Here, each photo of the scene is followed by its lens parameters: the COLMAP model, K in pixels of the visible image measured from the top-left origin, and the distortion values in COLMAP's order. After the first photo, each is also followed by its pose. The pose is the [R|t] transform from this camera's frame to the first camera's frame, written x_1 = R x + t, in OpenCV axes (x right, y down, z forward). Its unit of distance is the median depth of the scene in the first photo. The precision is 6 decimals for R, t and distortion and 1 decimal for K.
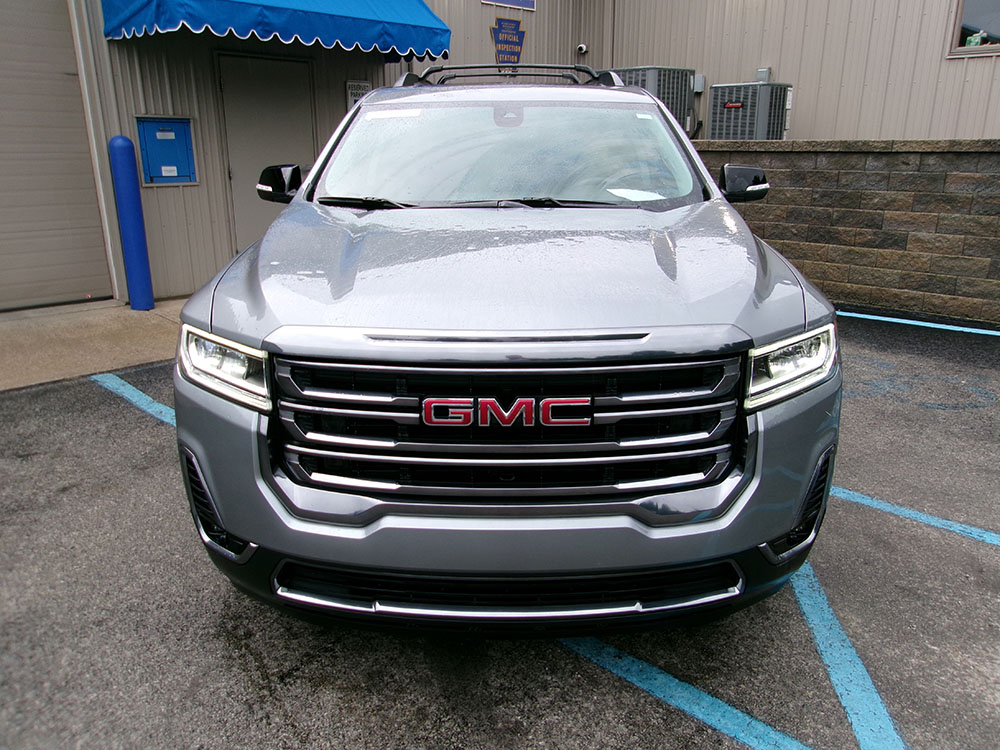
lens RADIAL K [[780.4, 0, 506.5], [0, 780.4, 373.6], [0, 0, 1]] dist [-0.039762, 0.080864]
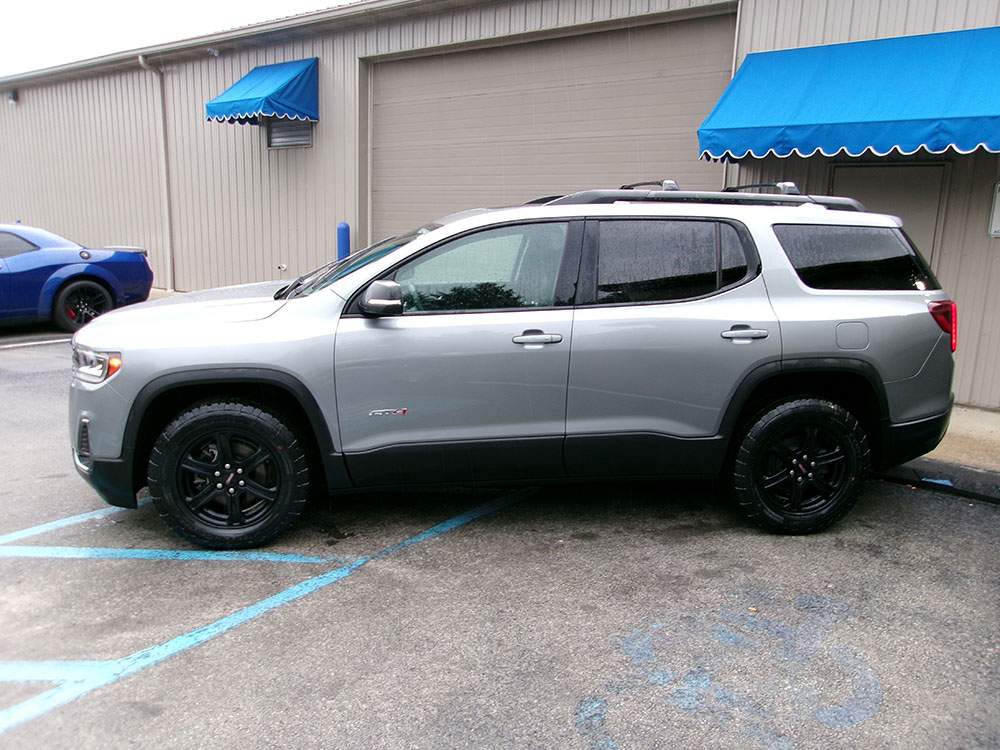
lens RADIAL K [[773.5, 0, 507.9], [0, 773.5, 376.4], [0, 0, 1]] dist [-0.024580, 0.050380]
pose [[0.121744, 0.207445, -0.970642, 0.663864], [-0.306754, 0.937905, 0.161974, -0.173713], [0.943971, 0.278029, 0.177819, 0.466493]]
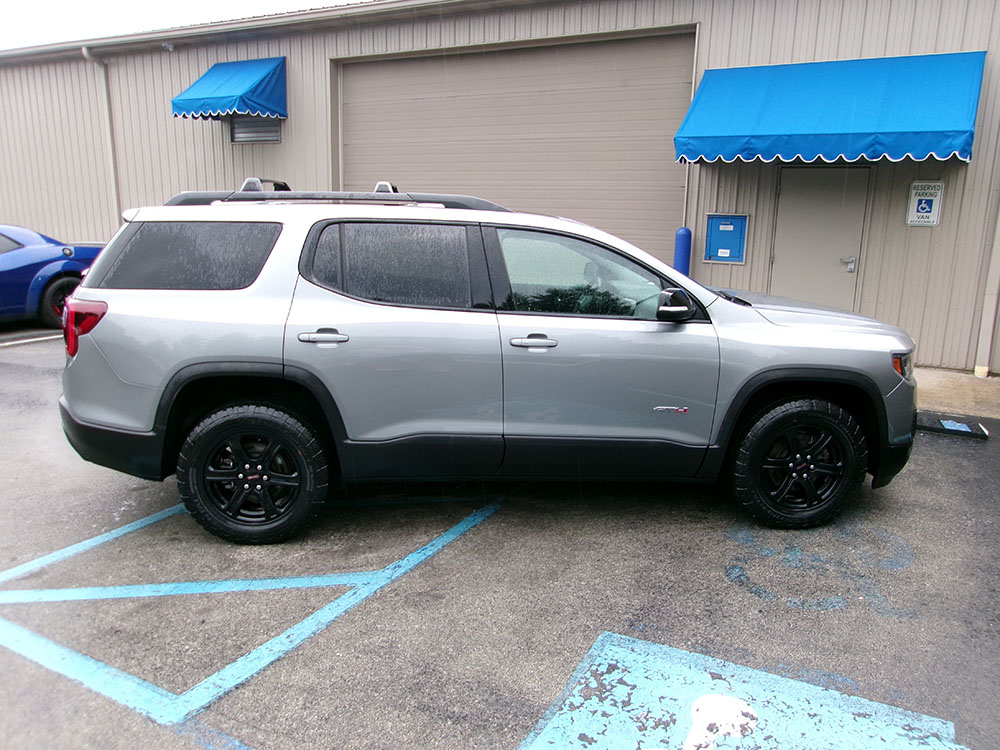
lens RADIAL K [[780.4, 0, 506.5], [0, 780.4, 373.6], [0, 0, 1]] dist [-0.039762, 0.080864]
pose [[0.265146, 0.217541, -0.939347, 0.777912], [-0.290138, 0.947065, 0.137432, -0.134639], [0.919520, 0.236101, 0.314228, 0.265027]]
